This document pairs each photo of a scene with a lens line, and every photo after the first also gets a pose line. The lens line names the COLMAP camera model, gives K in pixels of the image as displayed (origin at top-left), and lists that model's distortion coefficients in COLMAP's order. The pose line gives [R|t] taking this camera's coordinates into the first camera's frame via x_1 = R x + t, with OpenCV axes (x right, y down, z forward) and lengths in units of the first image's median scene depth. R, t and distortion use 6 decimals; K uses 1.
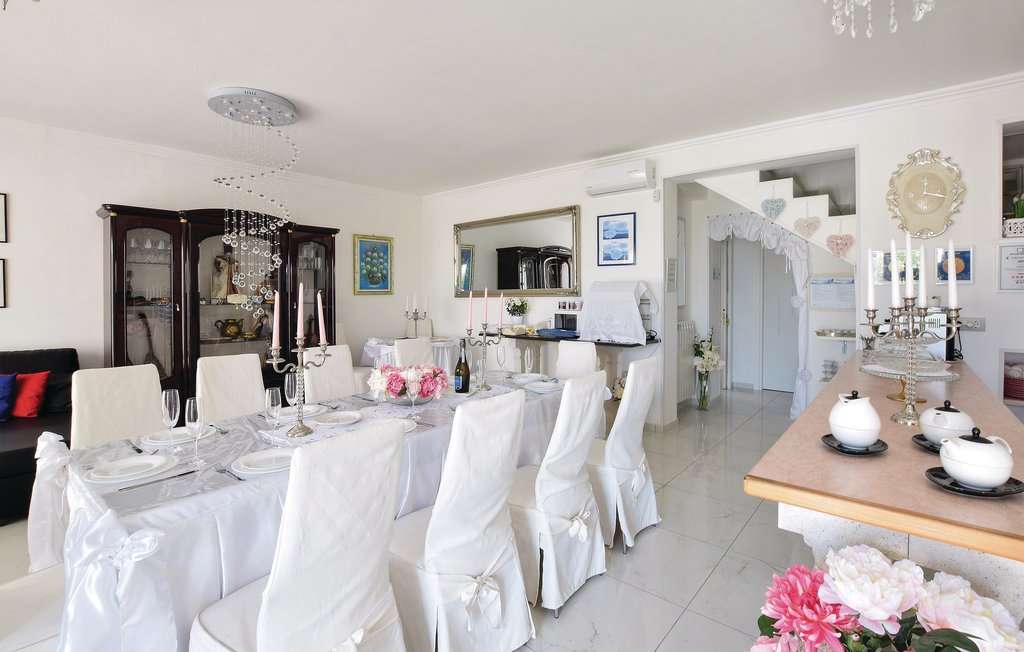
lens RADIAL K [[470.1, 0, 513.3], [0, 470.1, 299.6], [0, 0, 1]] dist [0.000007, 0.000102]
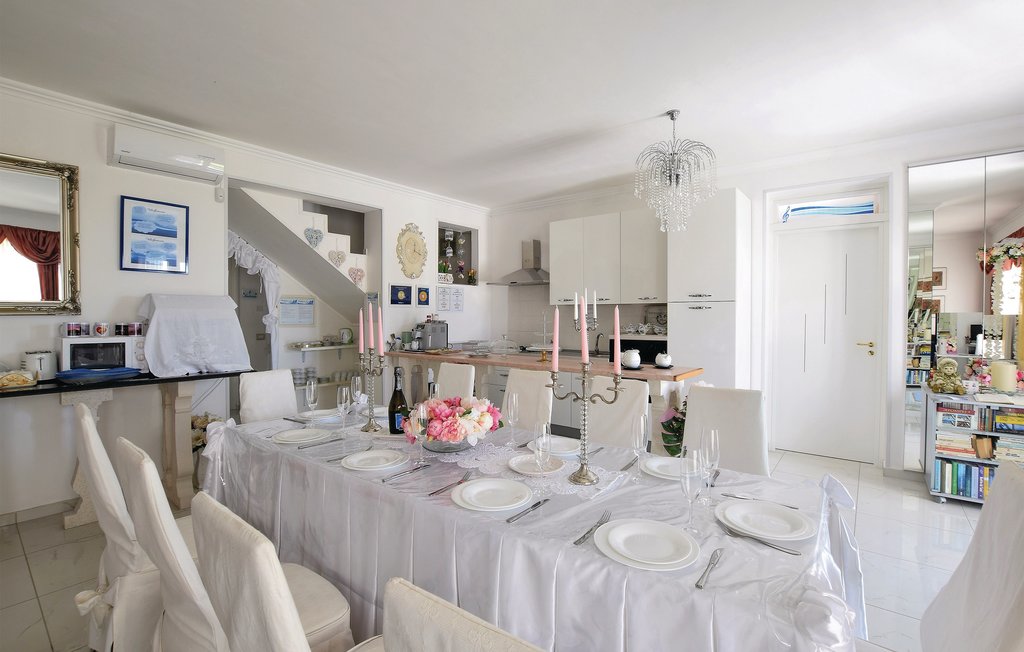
lens RADIAL K [[465.1, 0, 512.0], [0, 465.1, 326.0], [0, 0, 1]] dist [-0.000574, -0.000093]
pose [[-0.005612, -0.023627, 0.999705, -0.511993], [0.012706, 0.999638, 0.023697, 0.000449], [-0.999904, 0.012835, -0.005310, 0.463247]]
